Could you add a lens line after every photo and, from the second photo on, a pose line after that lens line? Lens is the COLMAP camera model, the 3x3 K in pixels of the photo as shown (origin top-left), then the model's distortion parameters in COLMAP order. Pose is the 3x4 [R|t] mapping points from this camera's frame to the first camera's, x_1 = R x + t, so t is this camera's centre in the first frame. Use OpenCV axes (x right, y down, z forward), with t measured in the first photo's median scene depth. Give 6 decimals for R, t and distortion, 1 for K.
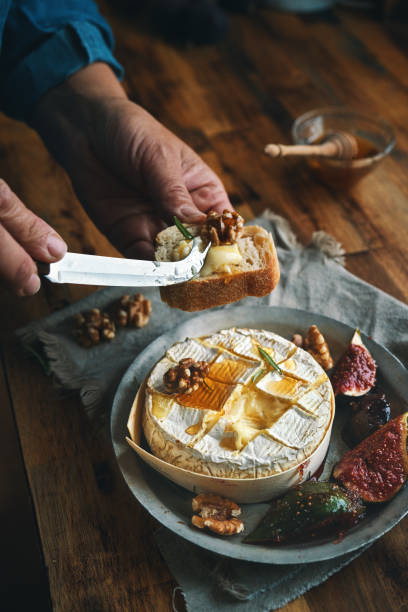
lens RADIAL K [[866.5, 0, 204.0], [0, 866.5, 306.0], [0, 0, 1]] dist [0.013367, 0.049246]
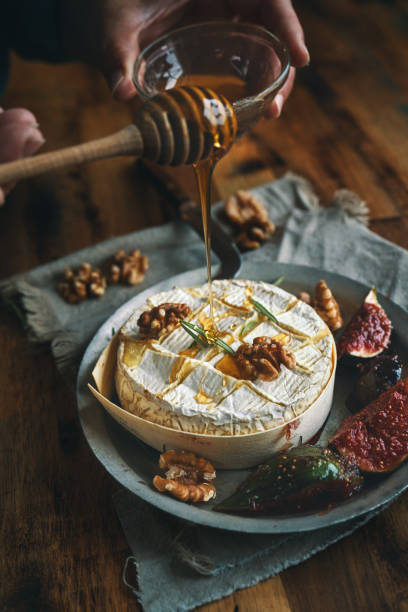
lens RADIAL K [[870.7, 0, 212.1], [0, 870.7, 306.1], [0, 0, 1]] dist [0.018423, 0.040928]
pose [[0.995294, 0.030739, -0.091892, 0.107729], [-0.036426, 0.997481, -0.060865, 0.116645], [0.089790, 0.063926, 0.993907, 0.129953]]
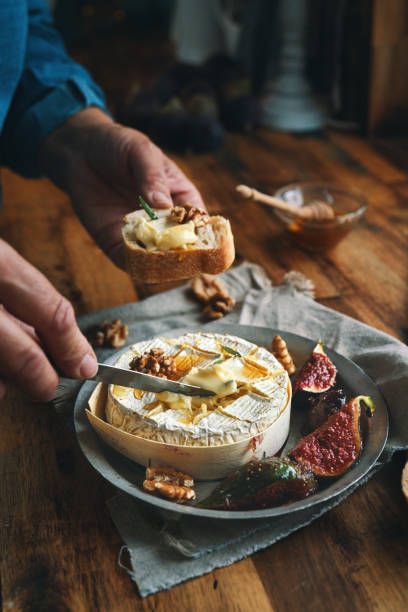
lens RADIAL K [[871.3, 0, 204.0], [0, 871.3, 306.0], [0, 0, 1]] dist [0.015787, 0.081980]
pose [[0.999047, 0.011710, -0.042041, 0.090444], [-0.021403, 0.970988, -0.238170, 0.265368], [0.038032, 0.238843, 0.970313, -0.036288]]
